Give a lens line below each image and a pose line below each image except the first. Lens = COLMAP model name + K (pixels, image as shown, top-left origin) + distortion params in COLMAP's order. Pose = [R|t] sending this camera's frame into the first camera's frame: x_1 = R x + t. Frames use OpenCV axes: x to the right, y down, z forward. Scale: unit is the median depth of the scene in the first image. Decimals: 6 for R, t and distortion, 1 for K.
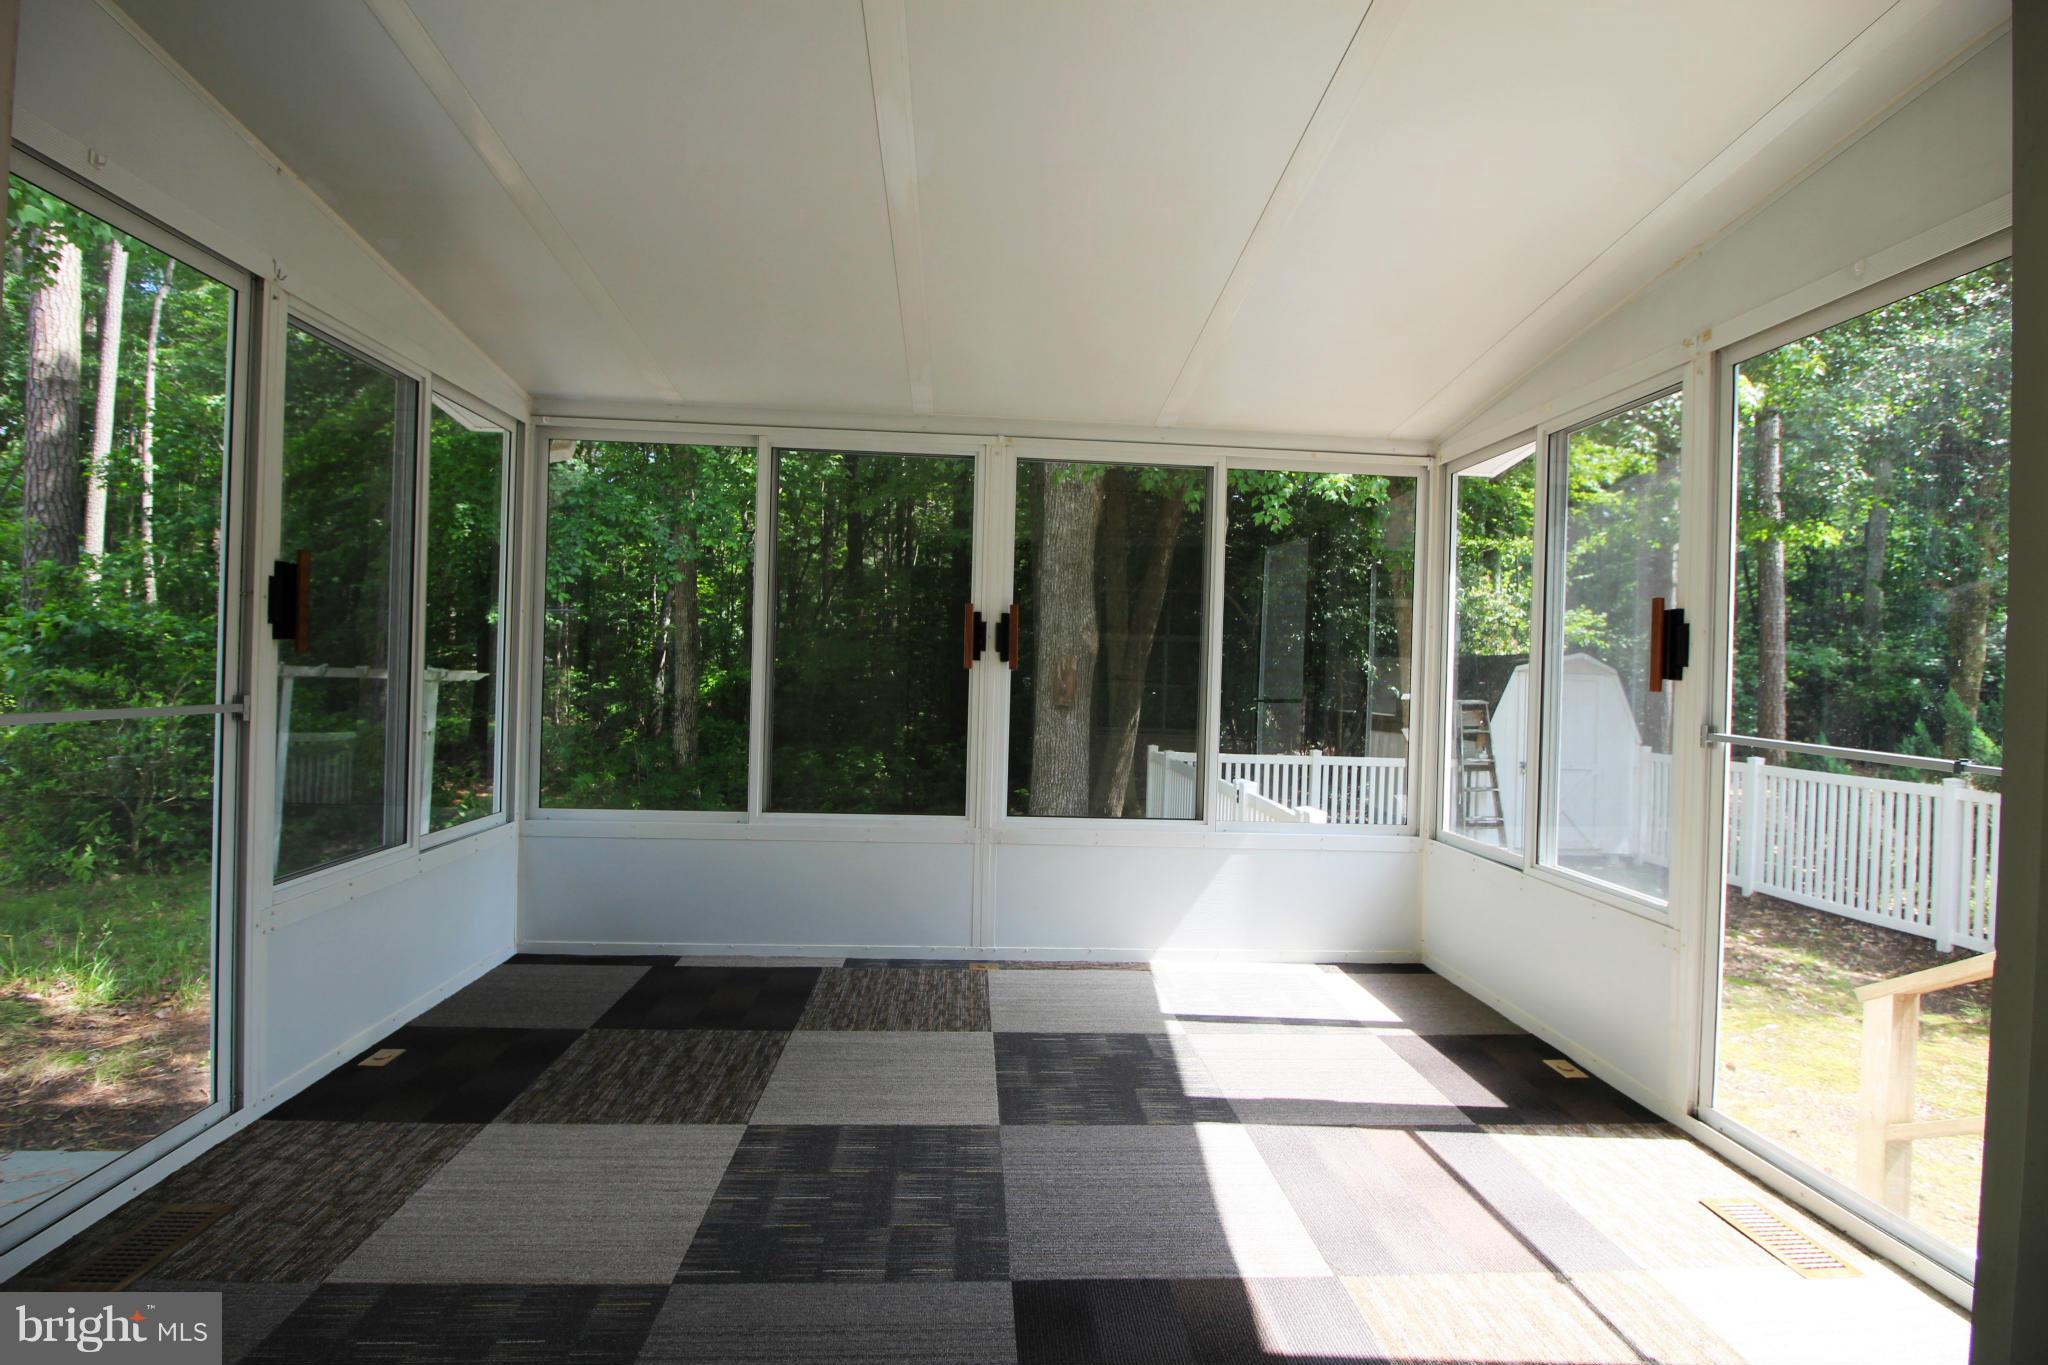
lens RADIAL K [[959.6, 0, 1024.0], [0, 959.6, 677.6], [0, 0, 1]] dist [-0.000620, -0.011345]
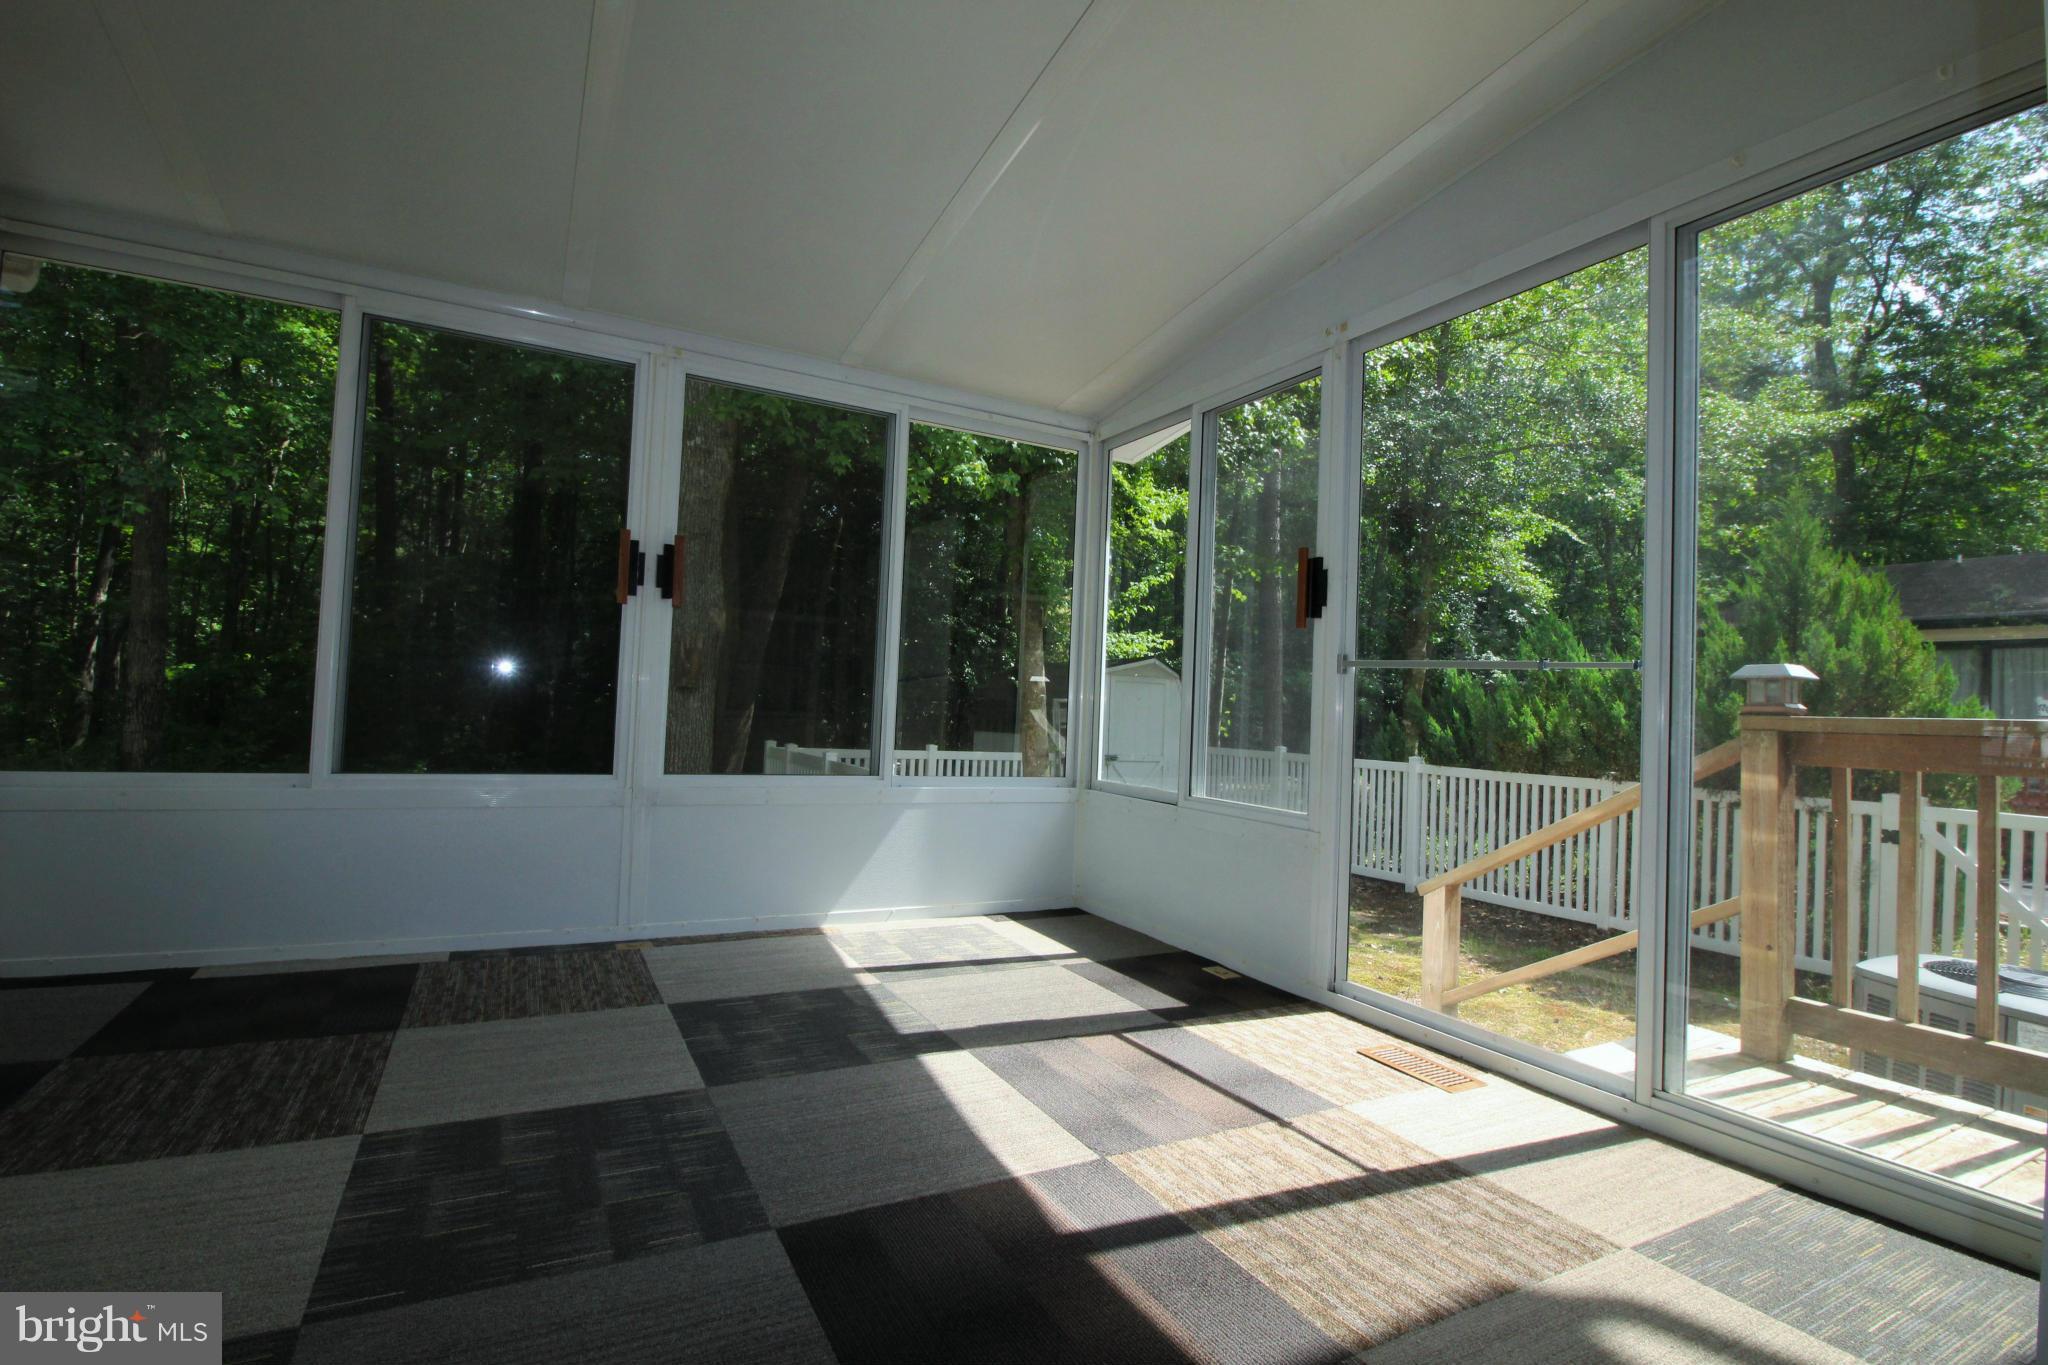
lens RADIAL K [[959.6, 0, 1027.3], [0, 959.6, 676.7], [0, 0, 1]] dist [-0.000620, -0.011345]
pose [[0.910254, 0.023641, 0.413375, -0.109761], [-0.014980, 0.999595, -0.024180, 0.097044], [-0.413779, 0.015818, 0.910240, 0.075104]]
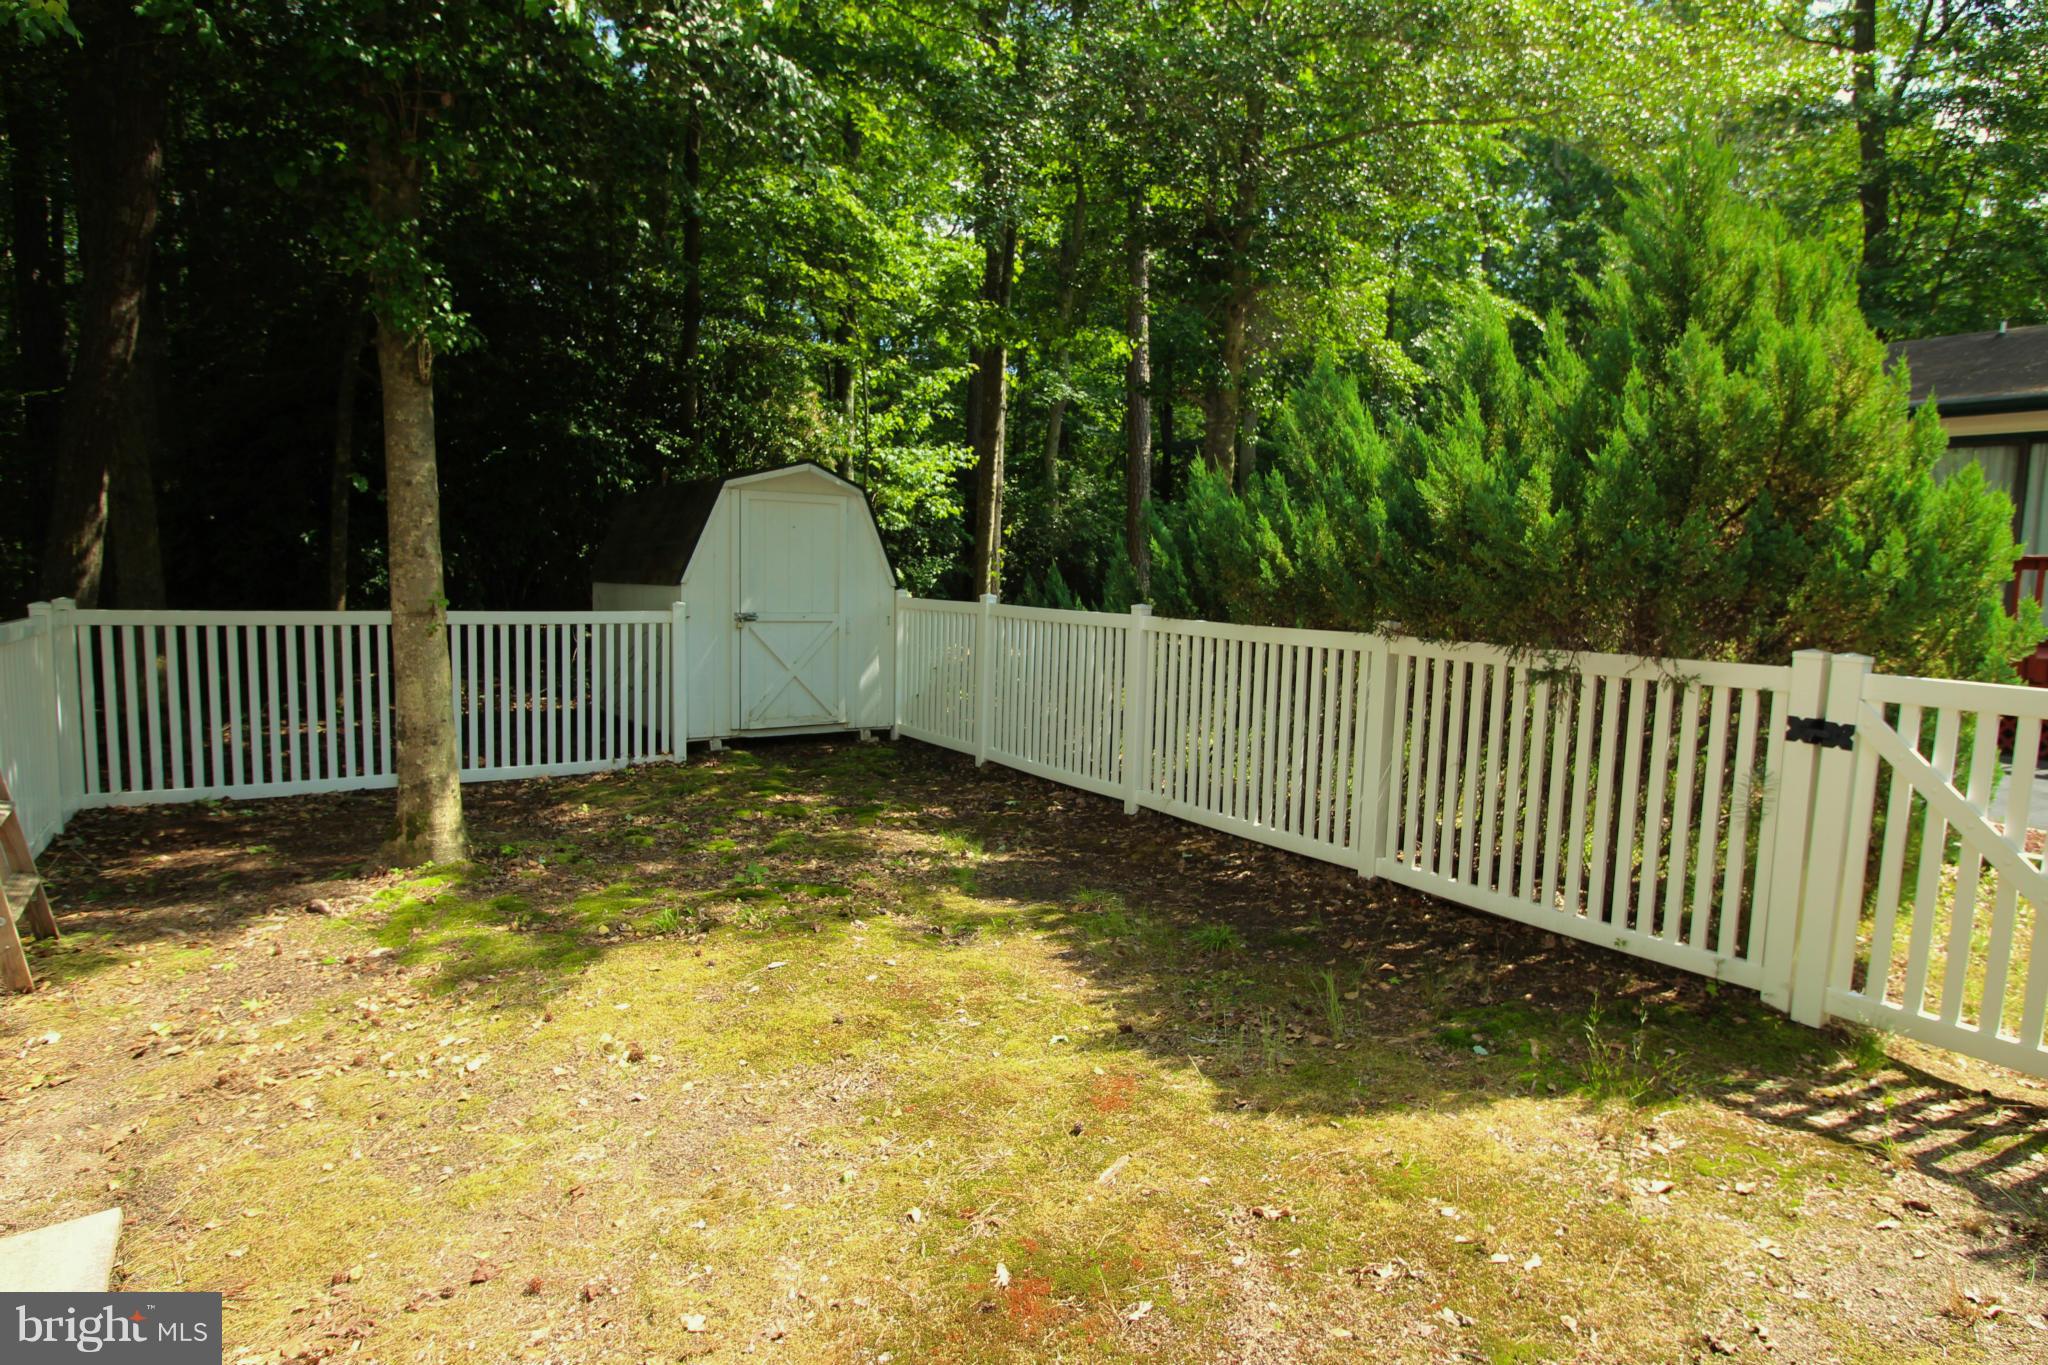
lens RADIAL K [[1074.1, 0, 1066.3], [0, 1074.1, 669.2], [0, 0, 1]] dist [-0.004197, -0.001534]
pose [[0.884345, -0.044914, 0.464669, 1.357402], [-0.001716, 0.995041, 0.099446, 0.185743], [-0.466831, -0.088742, 0.879883, 0.568412]]
